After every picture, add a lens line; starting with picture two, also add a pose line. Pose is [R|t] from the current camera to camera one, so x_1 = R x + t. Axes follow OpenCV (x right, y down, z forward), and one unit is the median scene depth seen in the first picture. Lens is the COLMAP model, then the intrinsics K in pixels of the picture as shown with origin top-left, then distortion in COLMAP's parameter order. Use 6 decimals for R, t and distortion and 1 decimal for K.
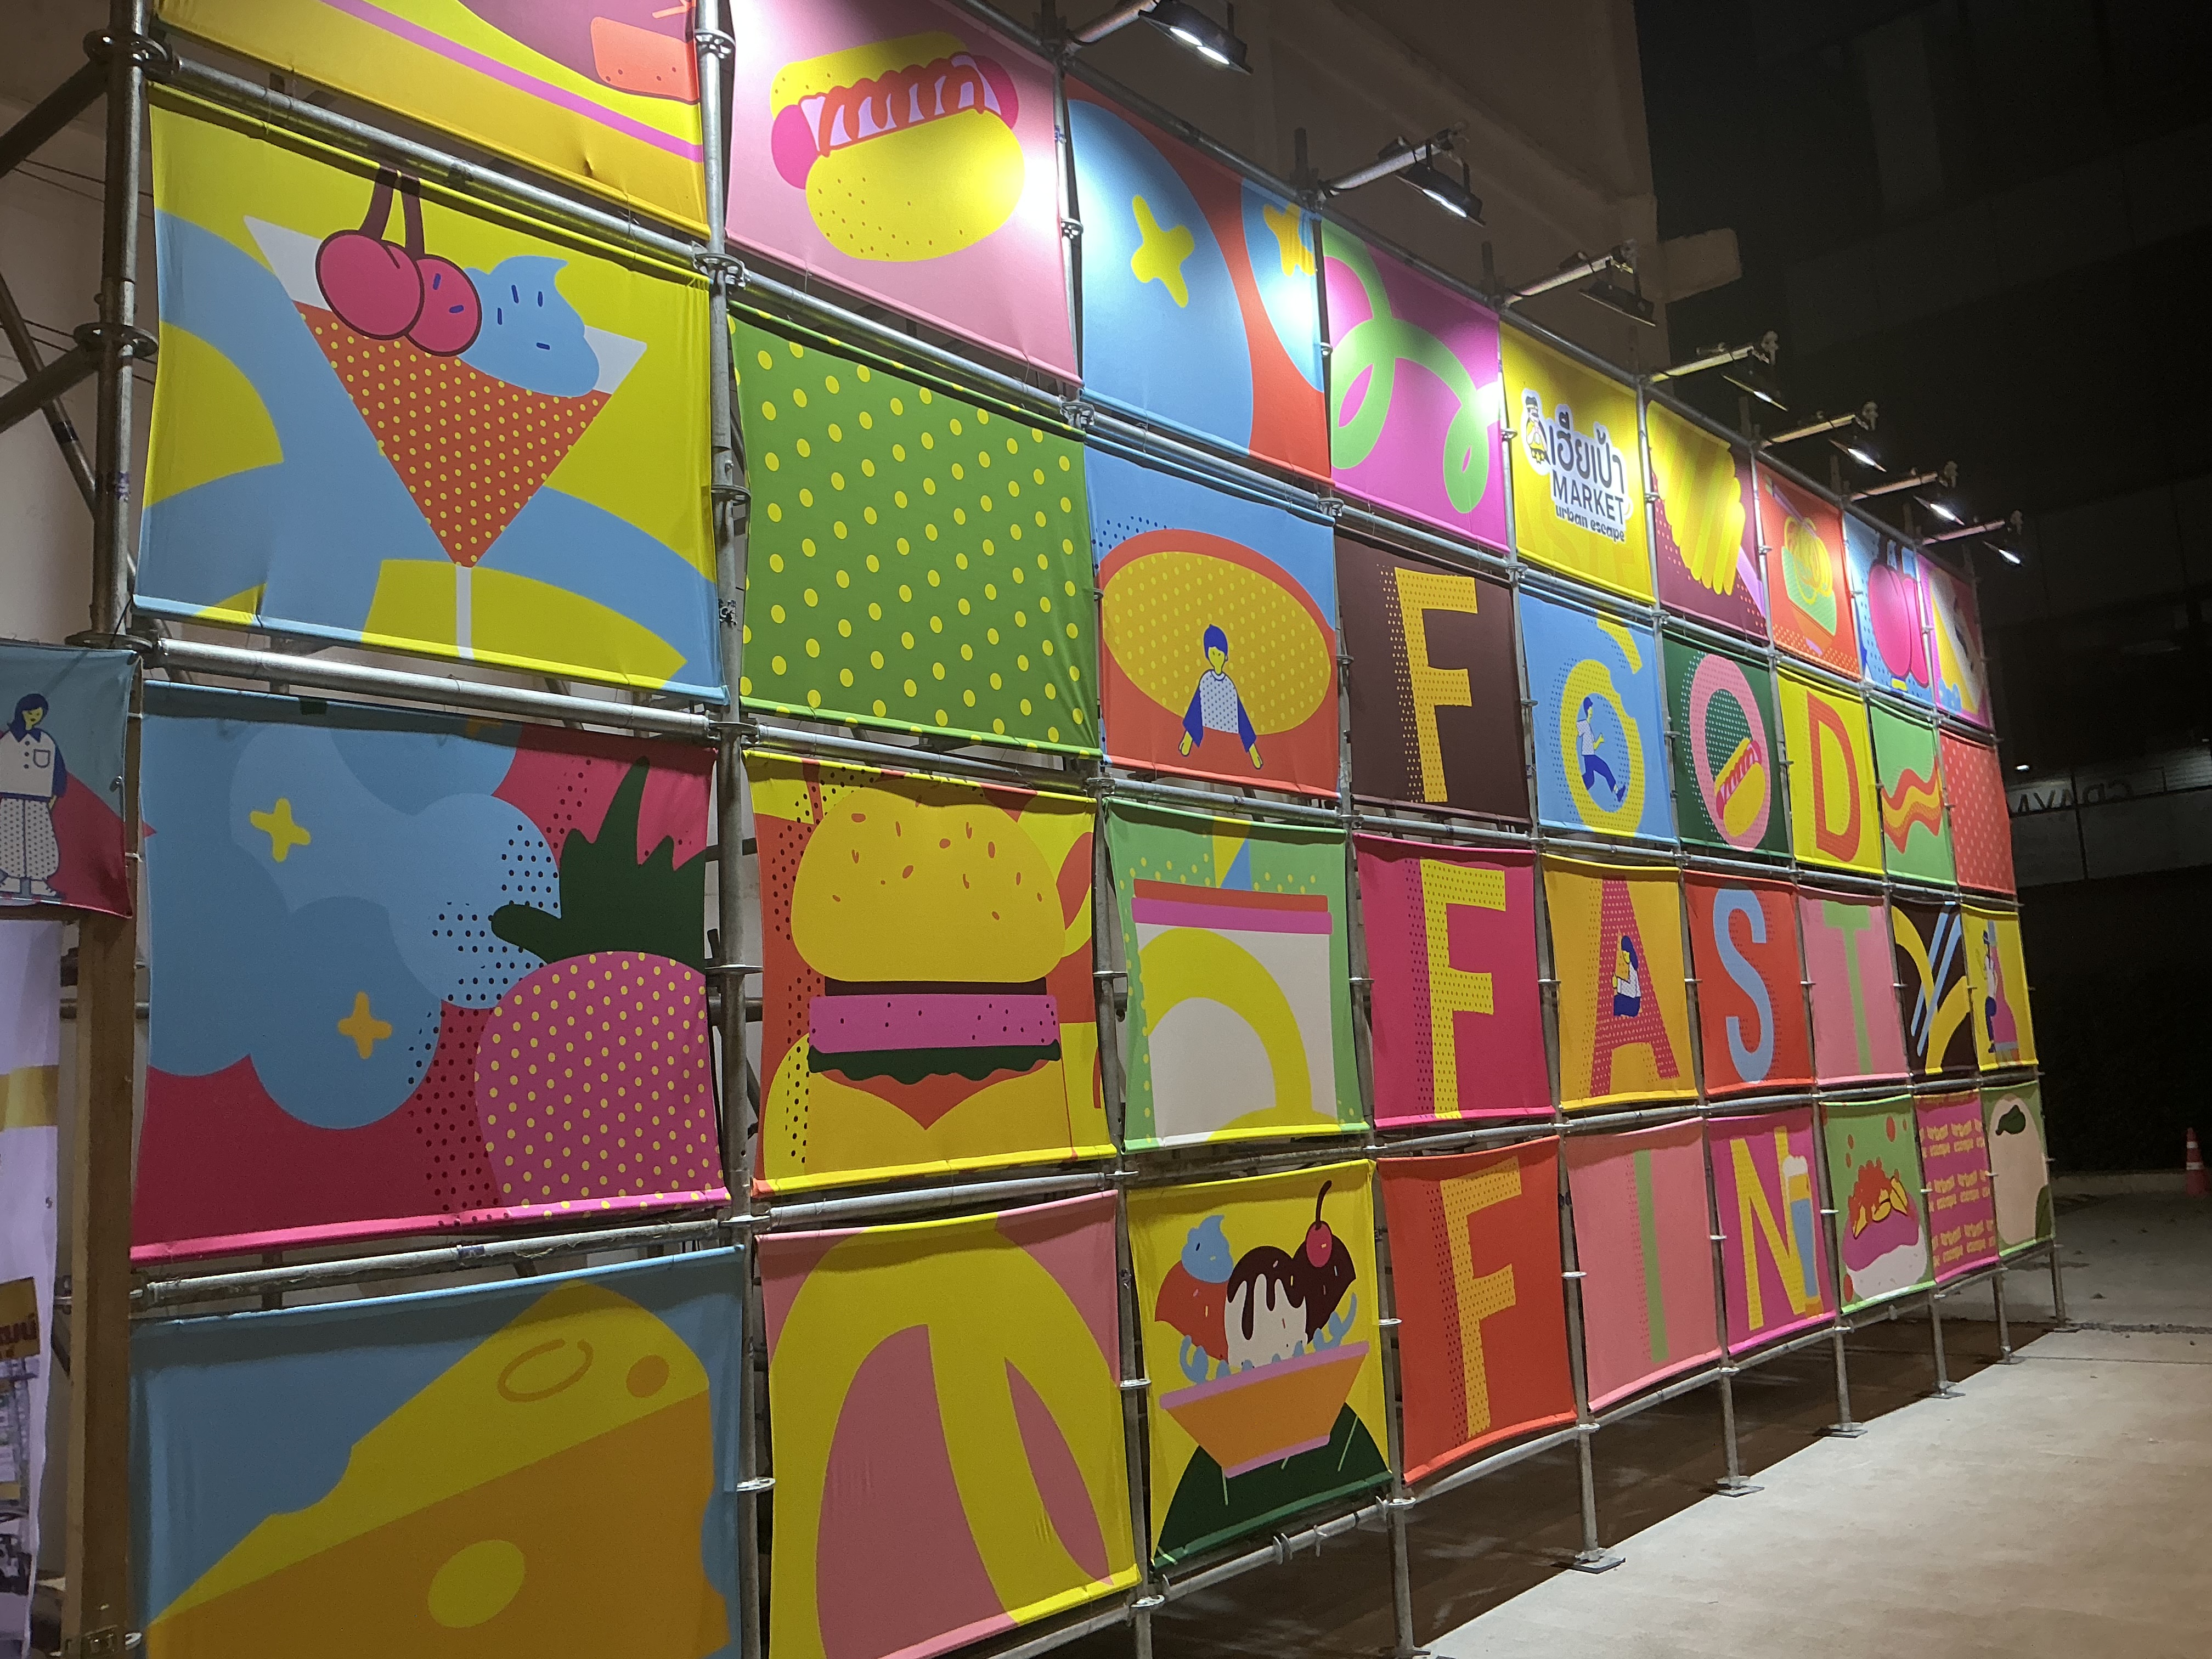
lens RADIAL K [[1840.4, 0, 1112.1], [0, 1840.4, 820.2], [0, 0, 1]] dist [0.112354, -0.228829]
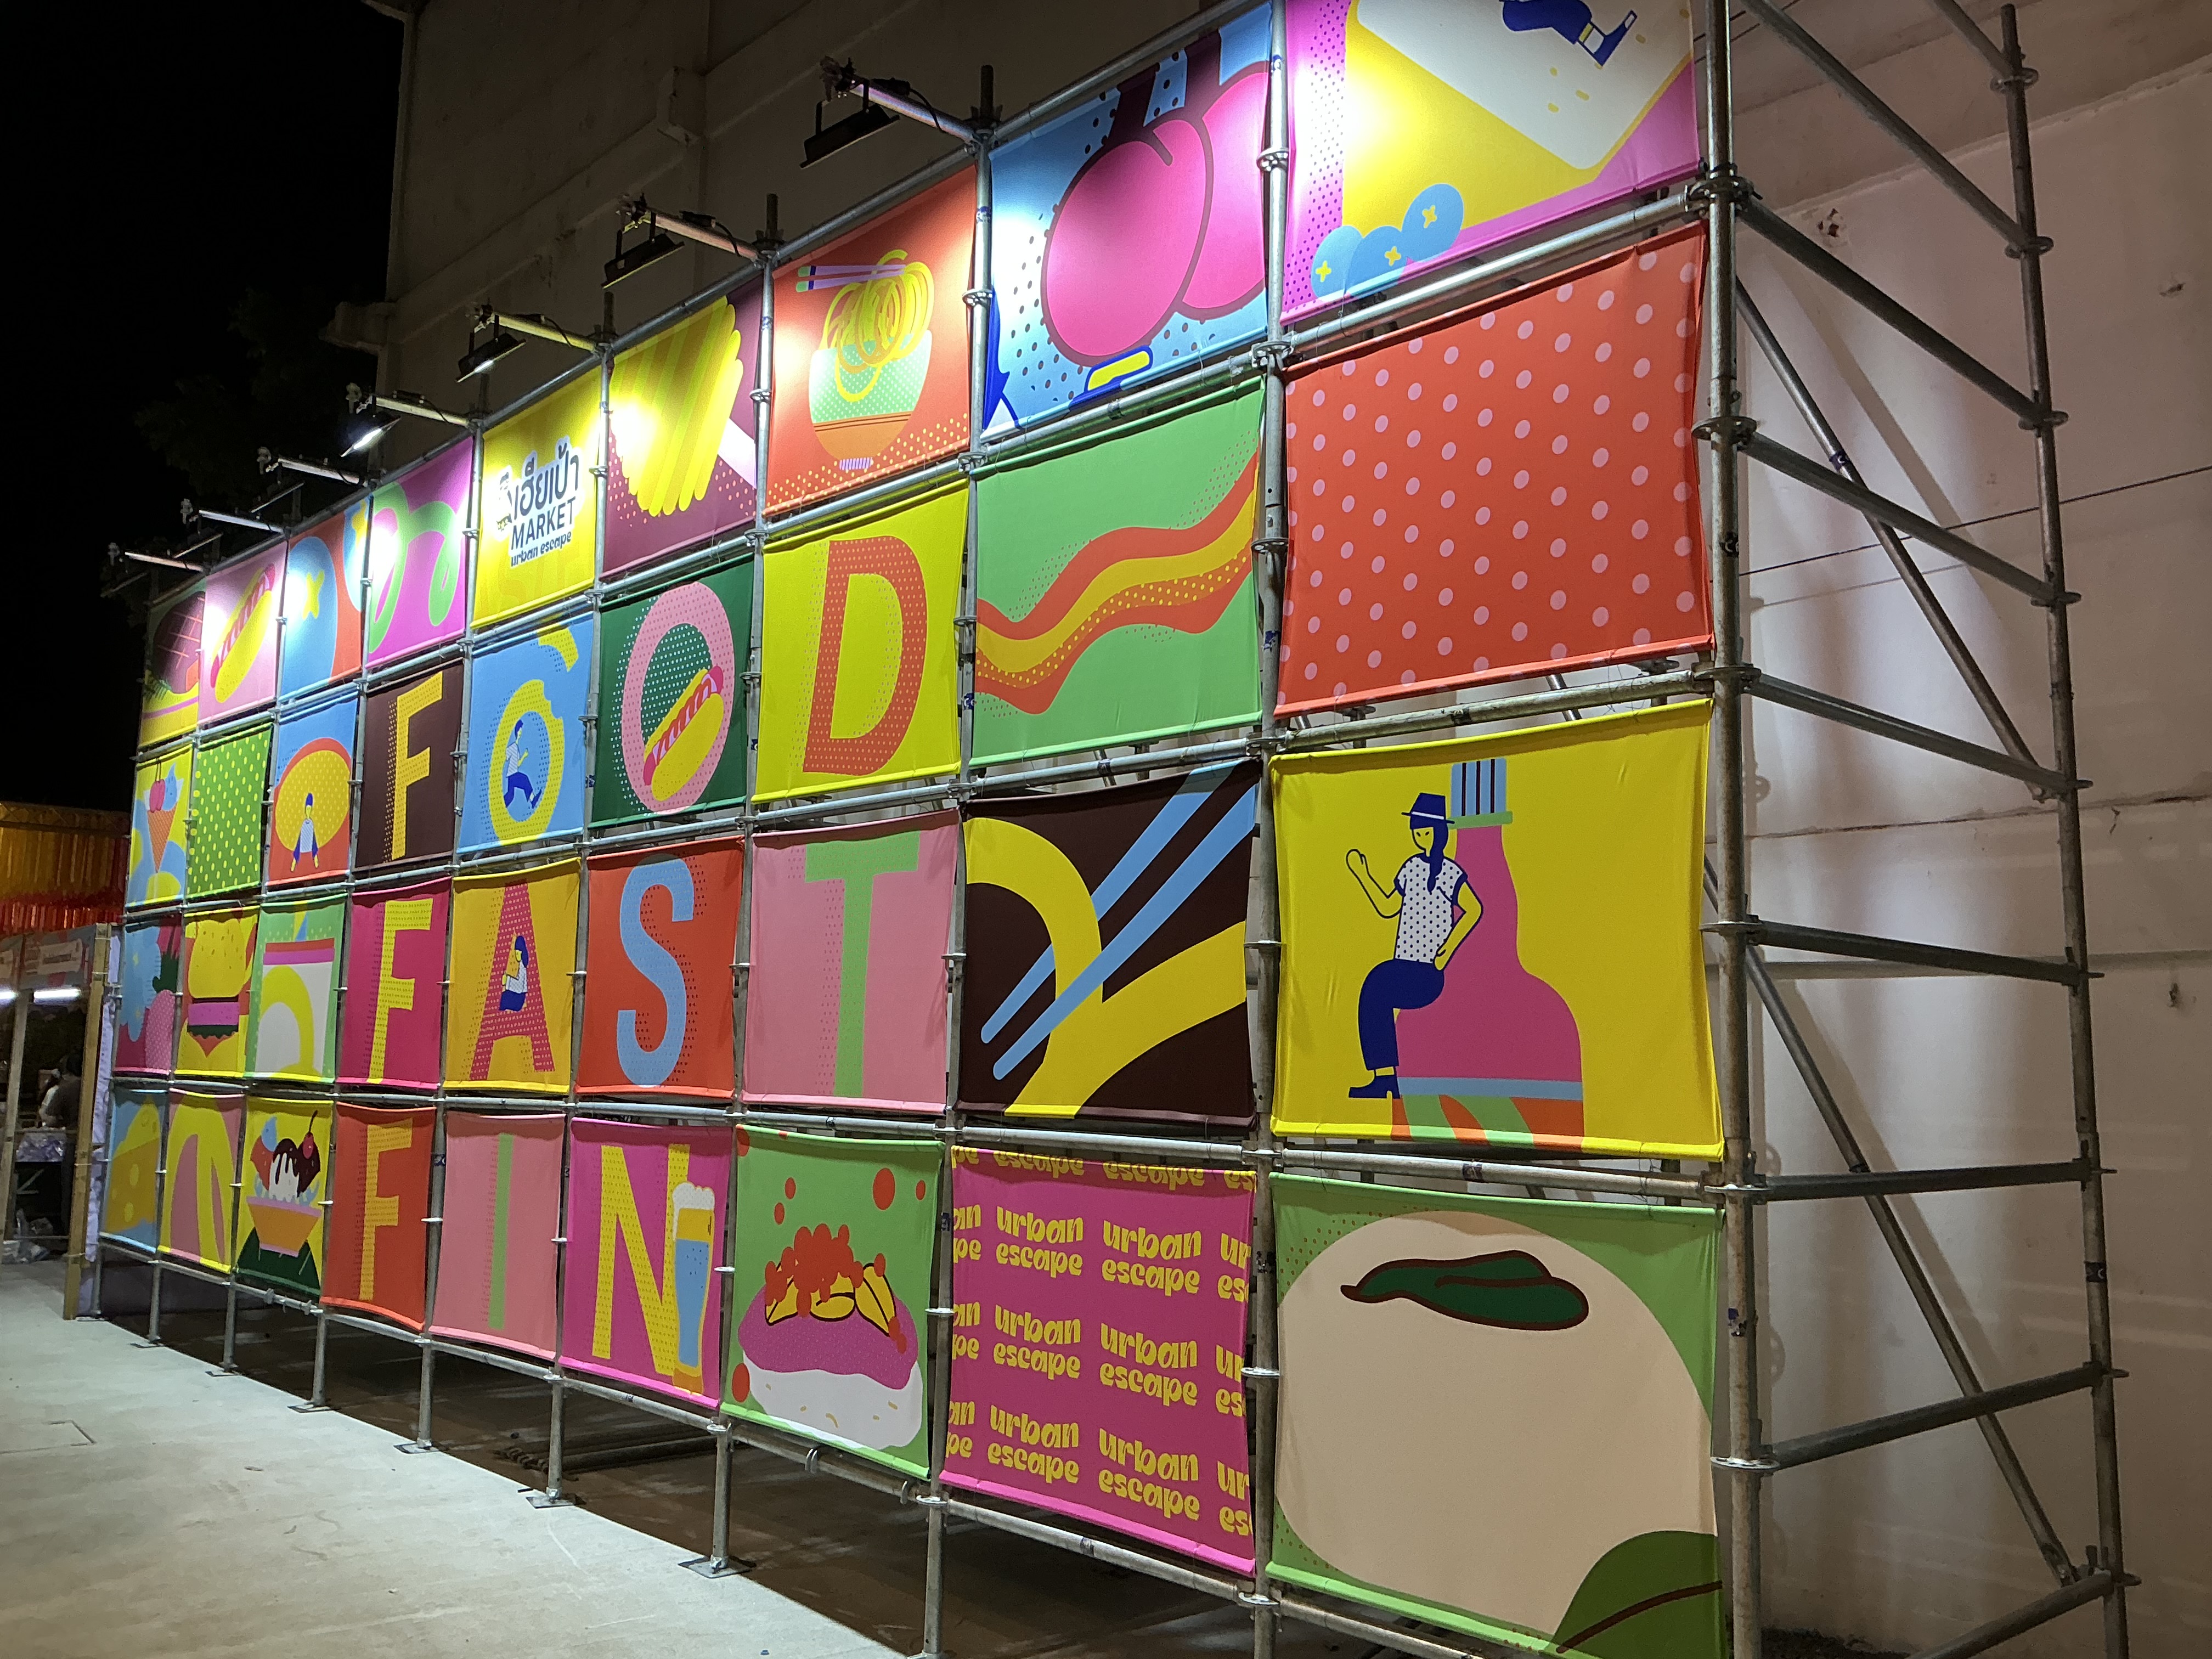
lens RADIAL K [[1840.4, 0, 1103.6], [0, 1840.4, 827.1], [0, 0, 1]] dist [0.112354, -0.228829]
pose [[-0.125421, -0.075163, -0.989252, 1.594274], [0.124681, 0.988026, -0.090878, 0.171448], [0.984238, -0.134739, -0.114548, 1.792794]]
